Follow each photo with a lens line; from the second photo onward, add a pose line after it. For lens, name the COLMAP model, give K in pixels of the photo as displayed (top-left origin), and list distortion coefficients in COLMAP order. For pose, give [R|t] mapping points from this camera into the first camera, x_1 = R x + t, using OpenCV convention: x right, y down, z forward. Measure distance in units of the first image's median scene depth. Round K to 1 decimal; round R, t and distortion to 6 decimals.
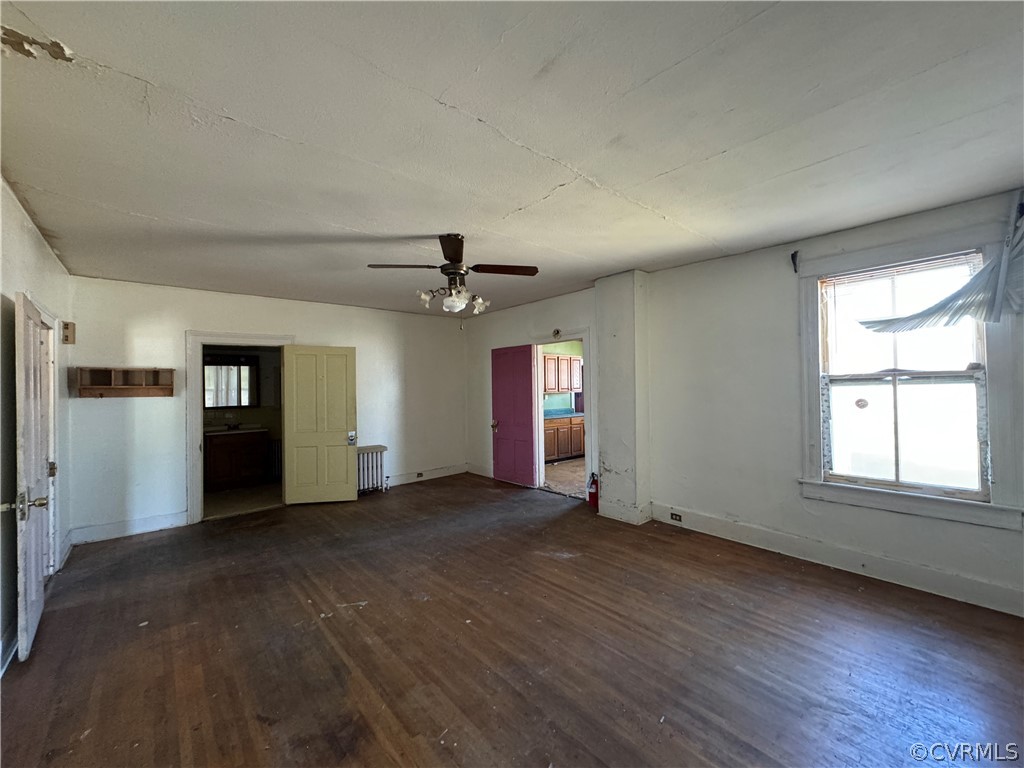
lens RADIAL K [[408.4, 0, 512.6], [0, 408.4, 385.9], [0, 0, 1]] dist [-0.000726, -0.000027]
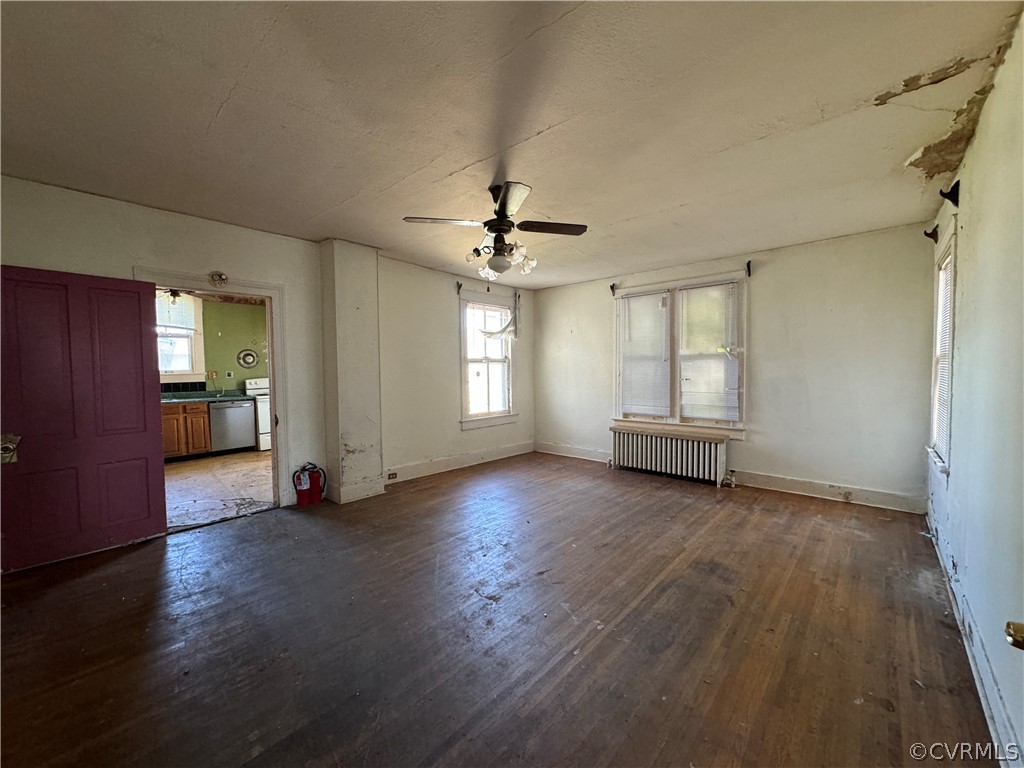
lens RADIAL K [[408.4, 0, 512.7], [0, 408.4, 384.2], [0, 0, 1]] dist [-0.000726, -0.000027]
pose [[-0.117393, -0.022643, 0.992827, -1.138092], [0.002896, 0.999728, 0.023143, 0.051242], [-0.993081, 0.005592, -0.117295, 1.157680]]
